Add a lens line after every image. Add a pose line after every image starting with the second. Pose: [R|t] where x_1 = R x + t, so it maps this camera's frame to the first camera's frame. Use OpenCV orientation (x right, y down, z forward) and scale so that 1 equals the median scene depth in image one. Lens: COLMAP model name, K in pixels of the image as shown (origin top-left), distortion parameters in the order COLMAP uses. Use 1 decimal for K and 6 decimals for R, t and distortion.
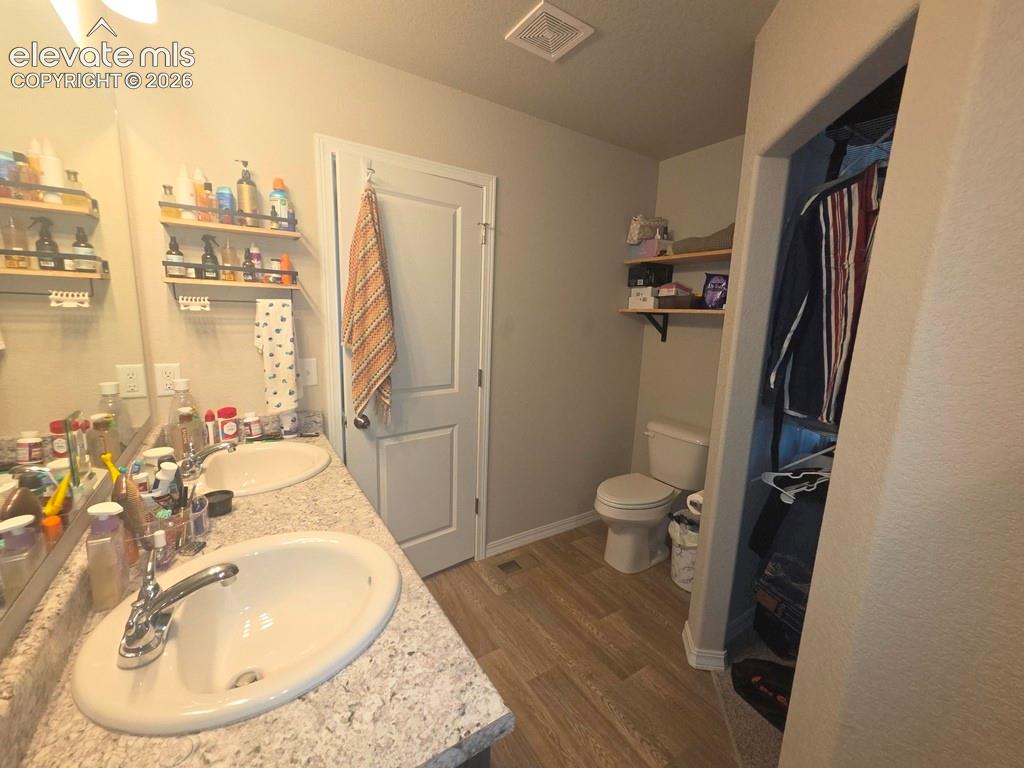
lens RADIAL K [[419.5, 0, 513.3], [0, 419.5, 383.6], [0, 0, 1]] dist [0.005717, -0.000317]
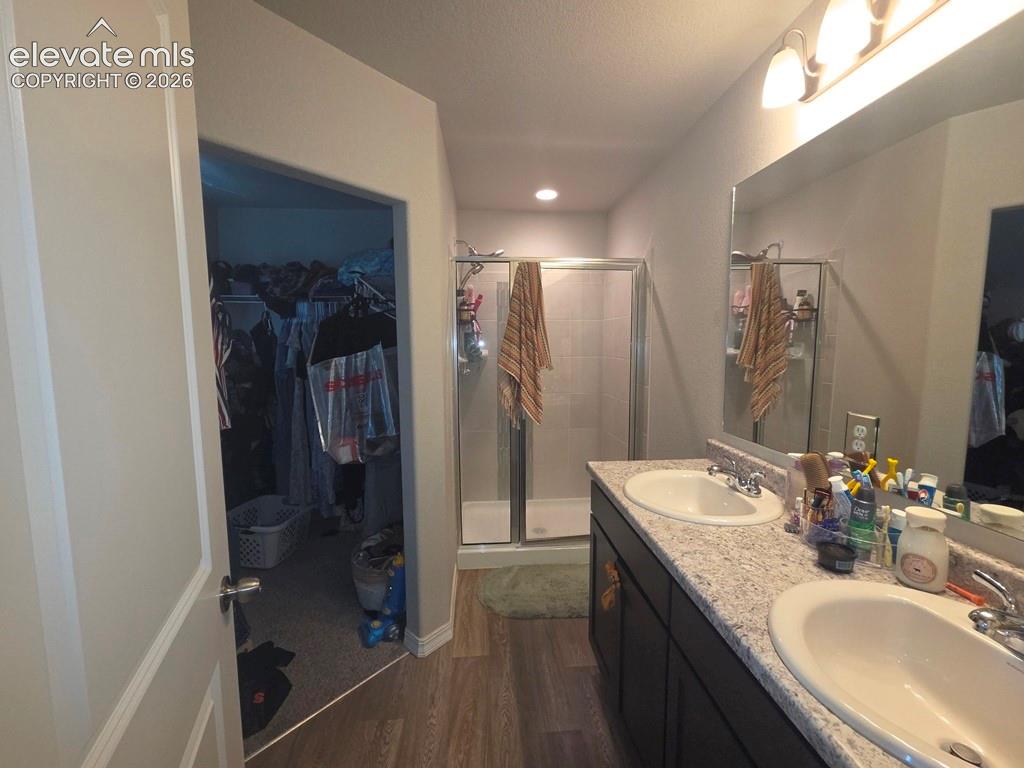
lens RADIAL K [[419.5, 0, 509.2], [0, 419.5, 382.5], [0, 0, 1]] dist [0.005717, -0.000317]
pose [[-0.871533, -0.082566, 0.483335, -0.505079], [0.056171, 0.962420, 0.265692, -0.337452], [-0.487109, 0.258709, -0.834143, 1.967939]]
